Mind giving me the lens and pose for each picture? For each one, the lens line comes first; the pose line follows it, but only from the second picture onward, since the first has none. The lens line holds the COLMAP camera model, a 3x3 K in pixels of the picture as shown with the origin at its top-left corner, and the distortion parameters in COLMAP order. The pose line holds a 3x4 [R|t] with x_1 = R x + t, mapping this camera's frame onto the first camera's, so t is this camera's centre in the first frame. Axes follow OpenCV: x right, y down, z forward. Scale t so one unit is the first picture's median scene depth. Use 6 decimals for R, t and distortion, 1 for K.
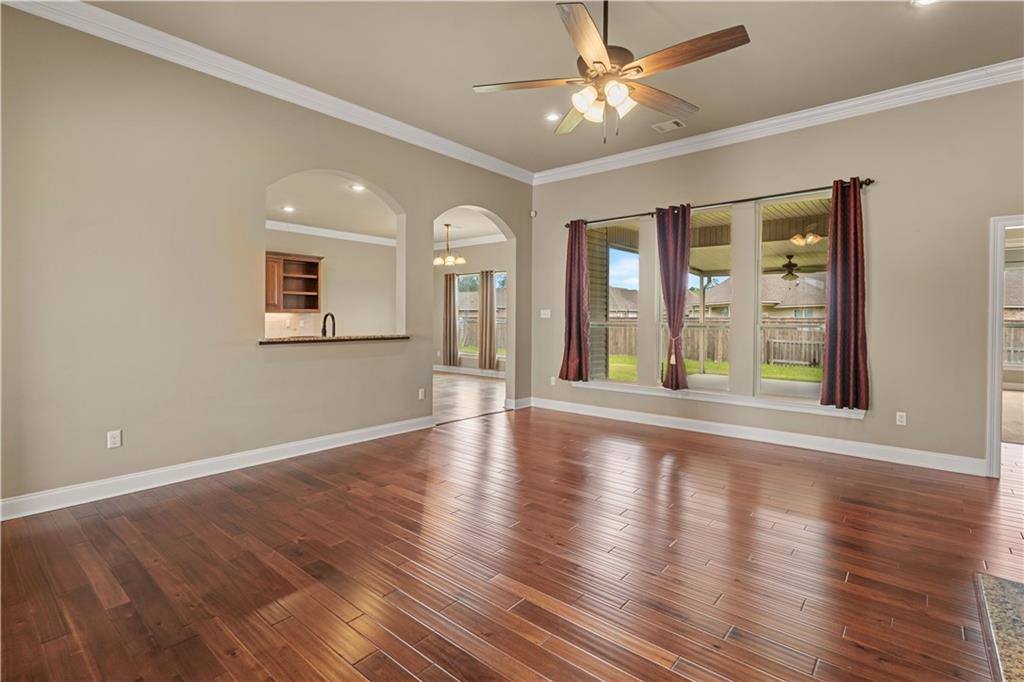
lens RADIAL K [[491.4, 0, 515.3], [0, 491.4, 316.3], [0, 0, 1]] dist [0.000365, -0.000091]
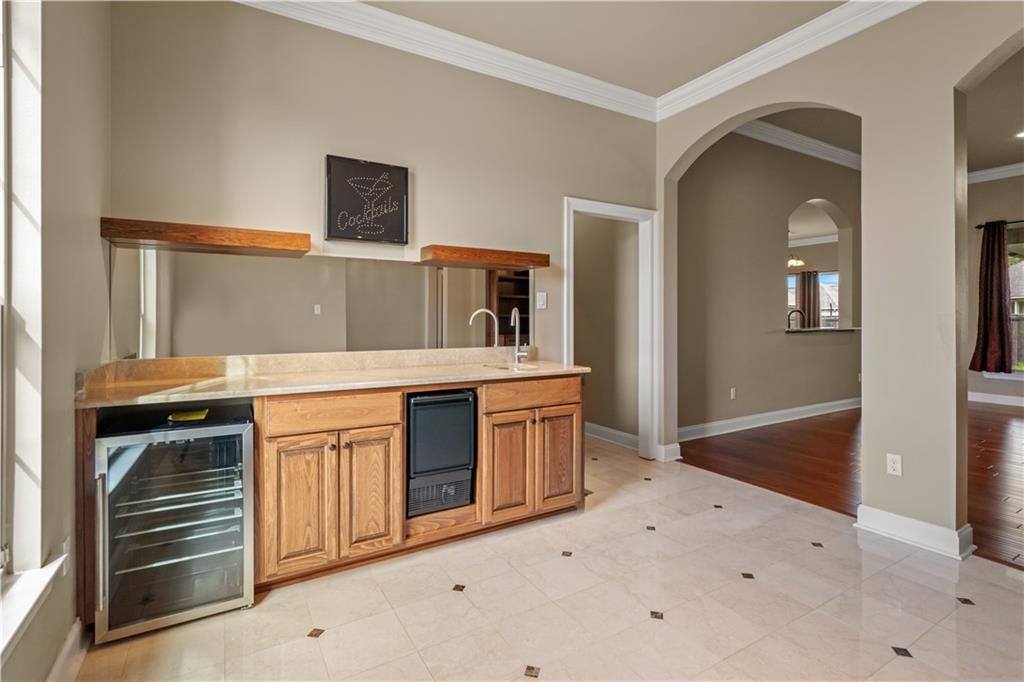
lens RADIAL K [[491.4, 0, 515.3], [0, 491.4, 316.3], [0, 0, 1]] dist [0.000365, -0.000091]
pose [[0.945301, -0.007373, -0.326117, -0.316794], [0.006892, 0.999973, -0.002631, 0.003536], [0.326128, 0.000240, 0.945326, -0.212016]]
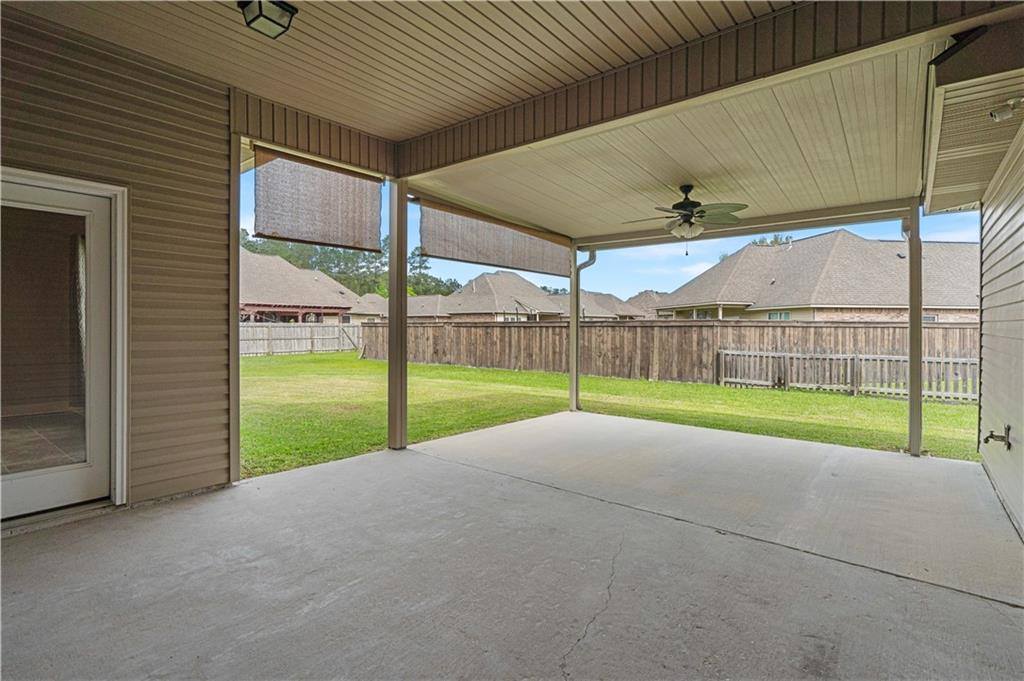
lens RADIAL K [[495.9, 0, 510.6], [0, 495.9, 329.0], [0, 0, 1]] dist [-0.003094, 0.000274]
pose [[0.999948, -0.003282, 0.009625, 0.362148], [0.003173, 0.999931, 0.011291, 0.011634], [-0.009662, -0.011260, 0.999890, 0.486797]]
